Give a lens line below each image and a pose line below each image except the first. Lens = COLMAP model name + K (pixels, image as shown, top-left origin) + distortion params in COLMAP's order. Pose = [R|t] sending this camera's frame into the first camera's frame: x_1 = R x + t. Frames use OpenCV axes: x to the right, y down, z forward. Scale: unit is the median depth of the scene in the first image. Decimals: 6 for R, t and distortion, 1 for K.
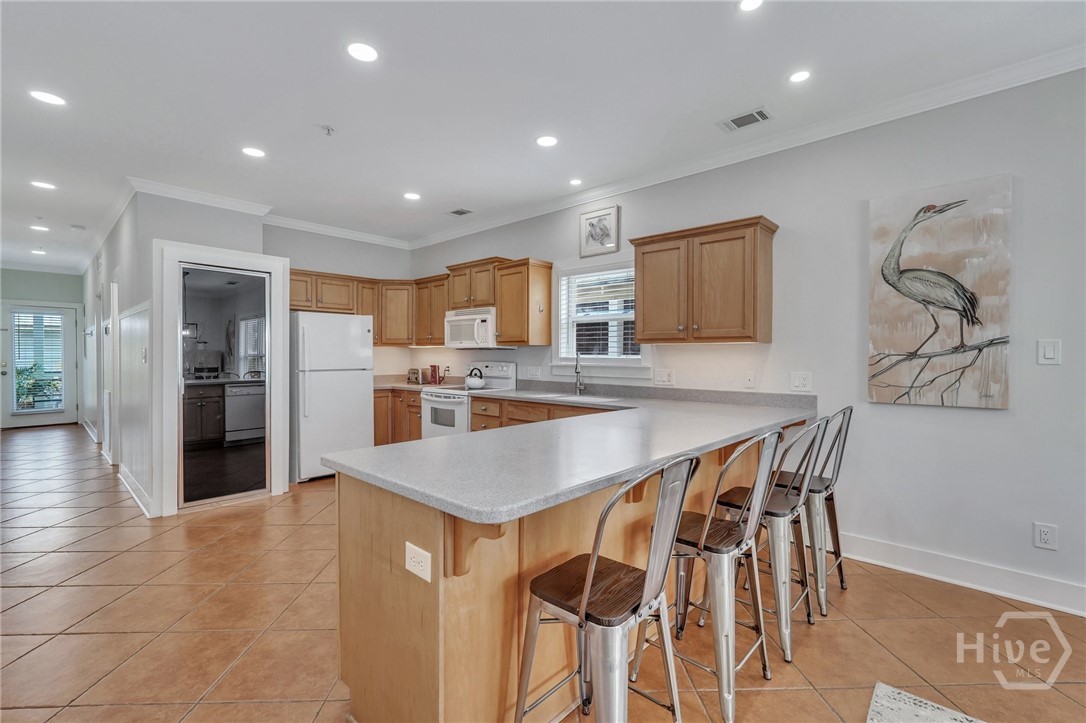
lens RADIAL K [[481.7, 0, 542.6], [0, 481.7, 362.7], [0, 0, 1]] dist [-0.014658, 0.007579]
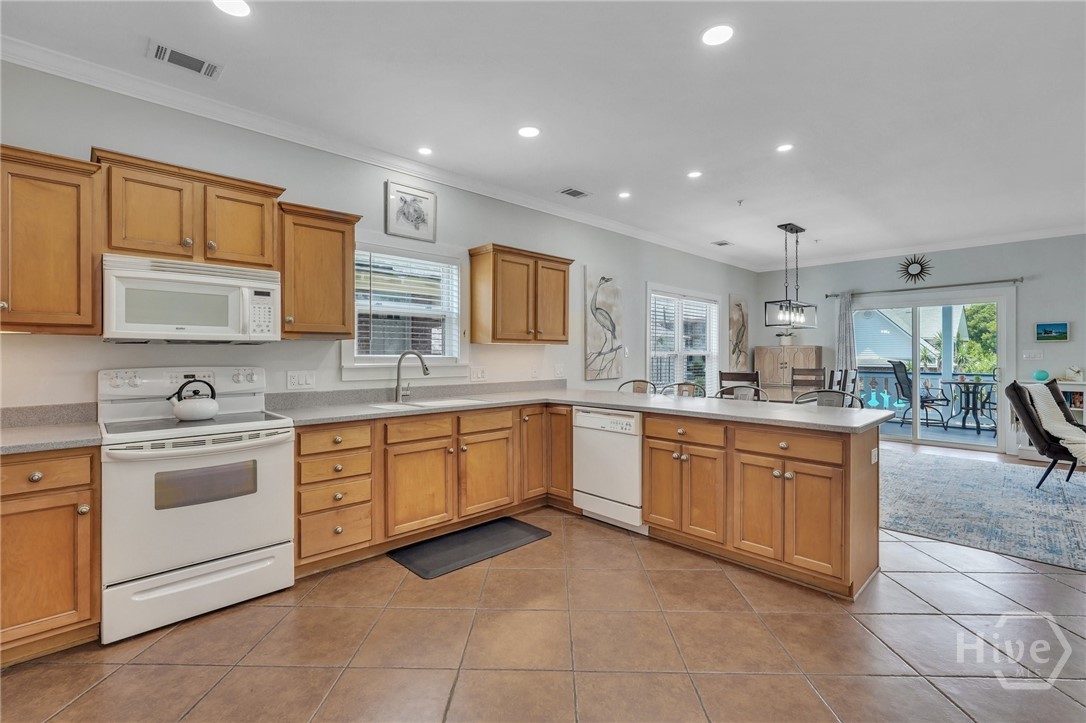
lens RADIAL K [[481.7, 0, 542.3], [0, 481.7, 356.4], [0, 0, 1]] dist [-0.014658, 0.007579]
pose [[0.055734, -0.007404, 0.998418, -0.750871], [0.017305, 0.999829, 0.006449, -0.012966], [-0.998296, 0.016918, 0.055852, 0.729038]]
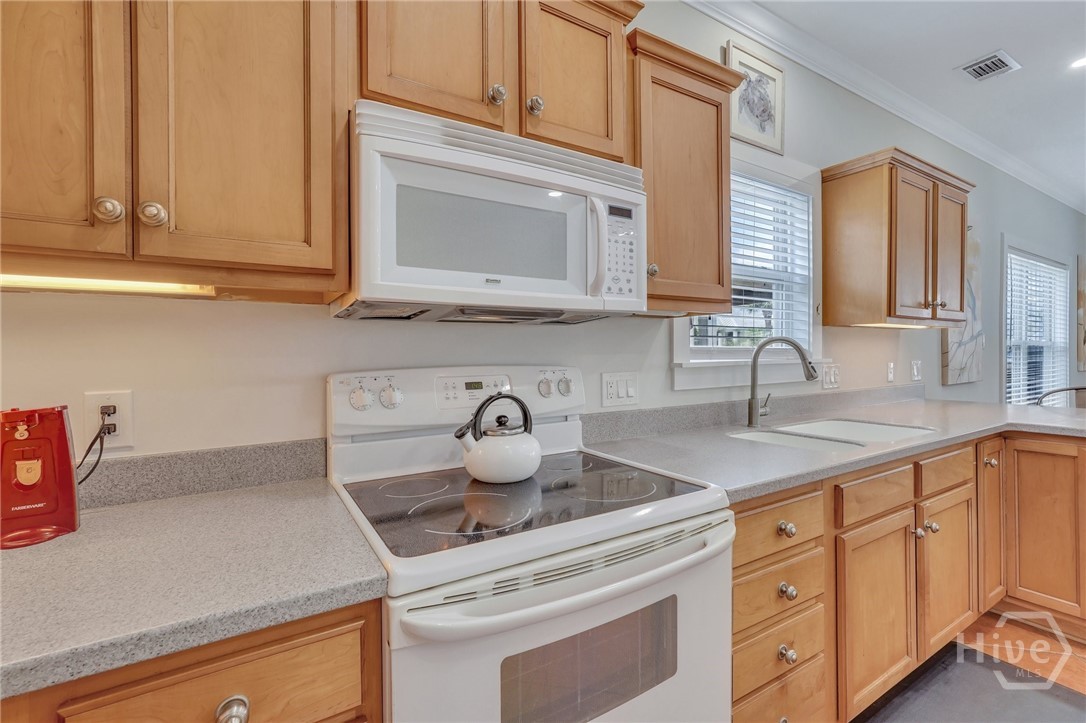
lens RADIAL K [[481.7, 0, 543.9], [0, 481.7, 354.4], [0, 0, 1]] dist [-0.014658, 0.007579]
pose [[0.268044, -0.010150, 0.963353, -0.441960], [0.024461, 0.999694, 0.003727, -0.011362], [-0.963096, 0.022566, 0.268210, 1.099777]]
